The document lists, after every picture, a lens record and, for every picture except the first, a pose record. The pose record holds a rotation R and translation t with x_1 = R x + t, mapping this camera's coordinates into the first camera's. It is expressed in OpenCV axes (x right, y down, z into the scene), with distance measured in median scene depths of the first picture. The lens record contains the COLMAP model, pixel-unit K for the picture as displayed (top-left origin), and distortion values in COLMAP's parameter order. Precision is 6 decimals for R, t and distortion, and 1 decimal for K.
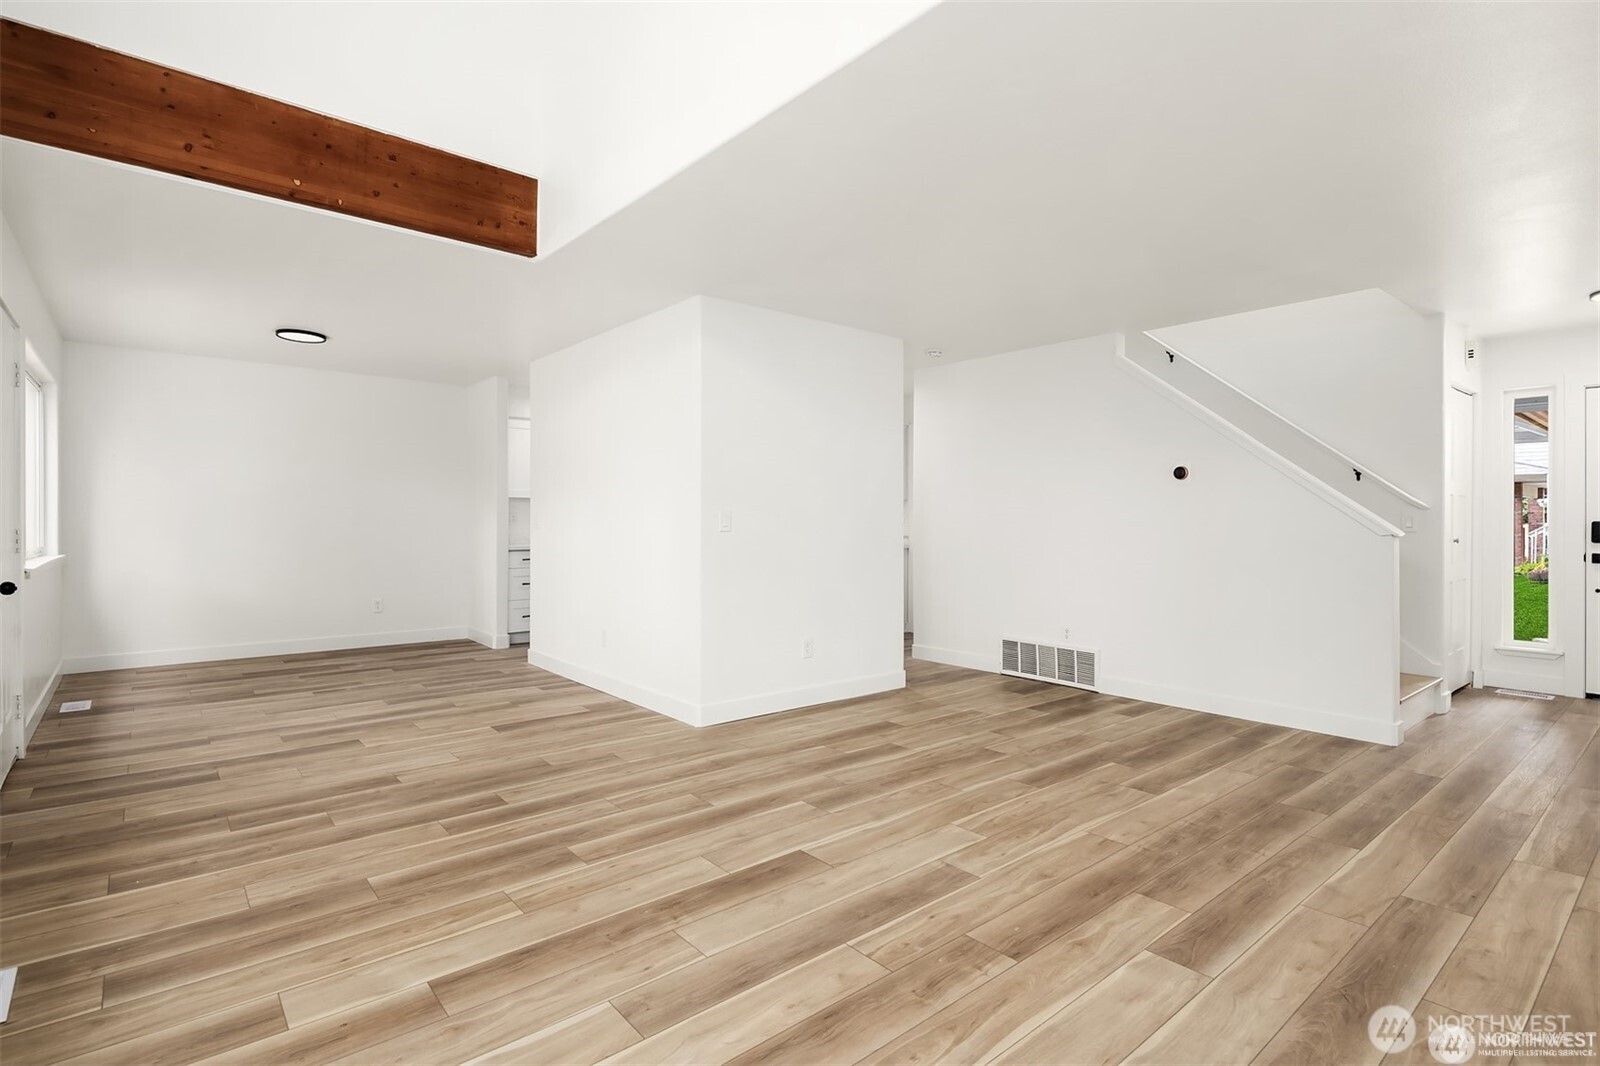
lens RADIAL K [[782.3, 0, 803.2], [0, 782.3, 494.6], [0, 0, 1]] dist [-0.002297, -0.001125]
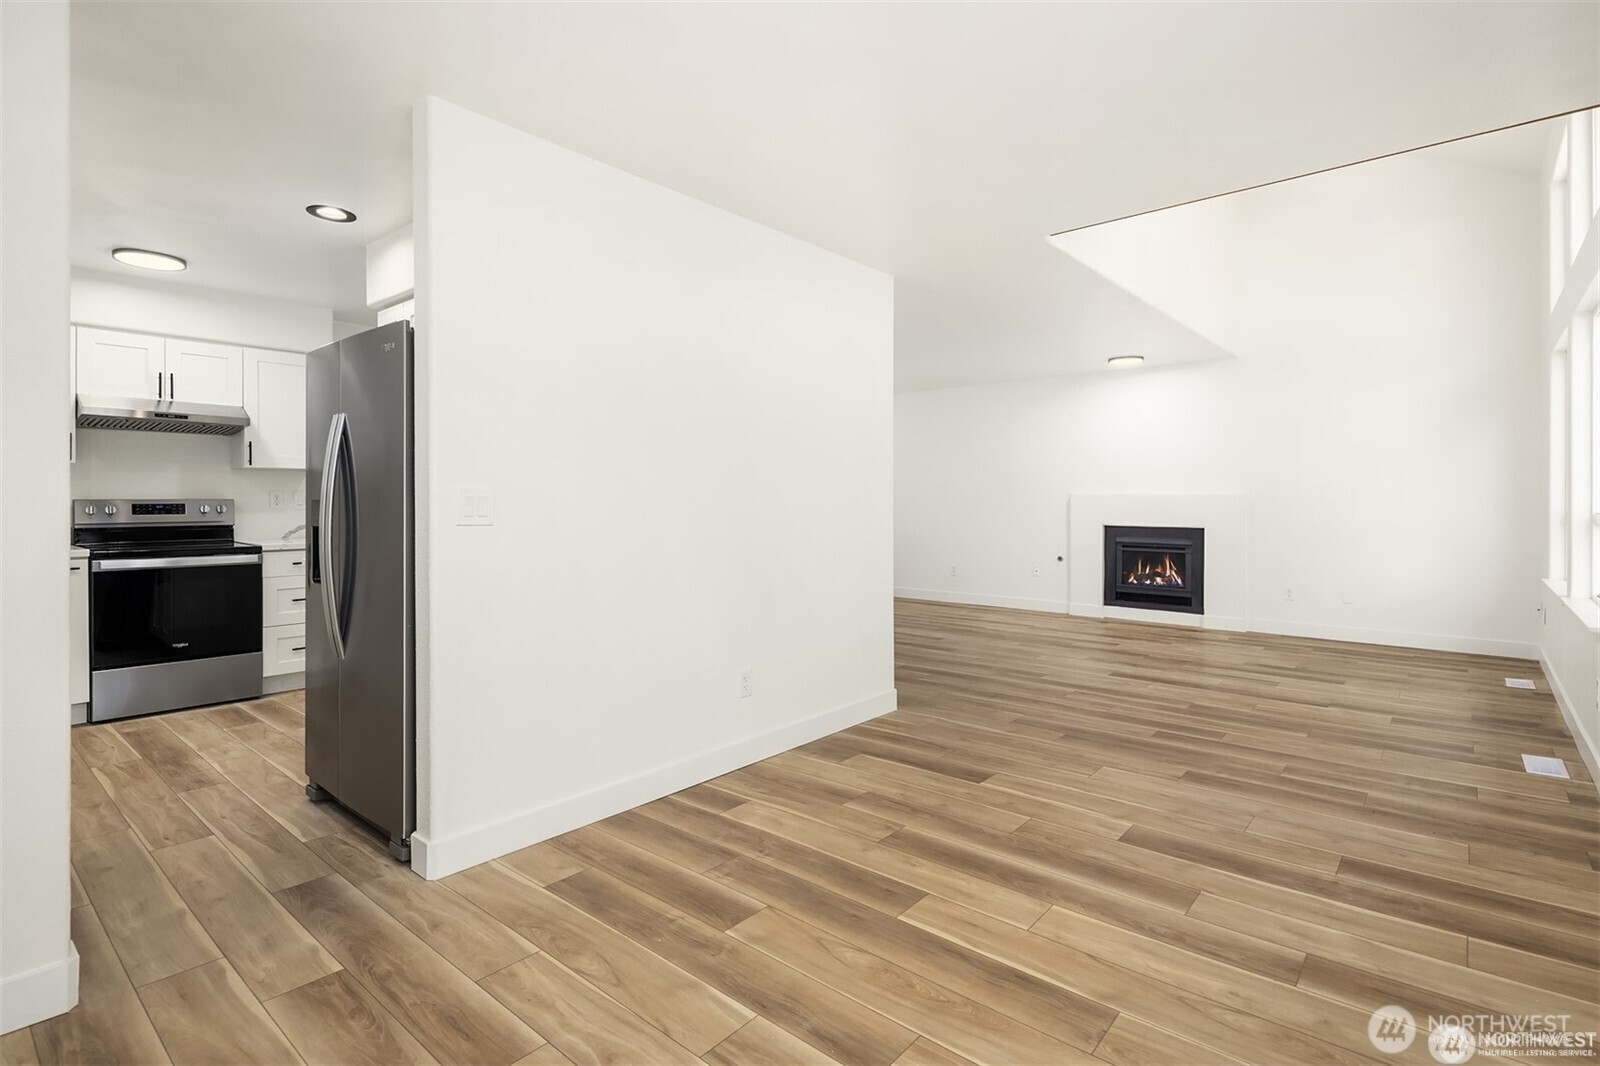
lens RADIAL K [[782.3, 0, 803.2], [0, 782.3, 494.6], [0, 0, 1]] dist [-0.002297, -0.001125]
pose [[-0.163665, 0.002419, 0.986513, -1.571068], [-0.025534, 0.999652, -0.006687, 0.044338], [-0.986185, -0.026284, -0.163546, 1.840421]]
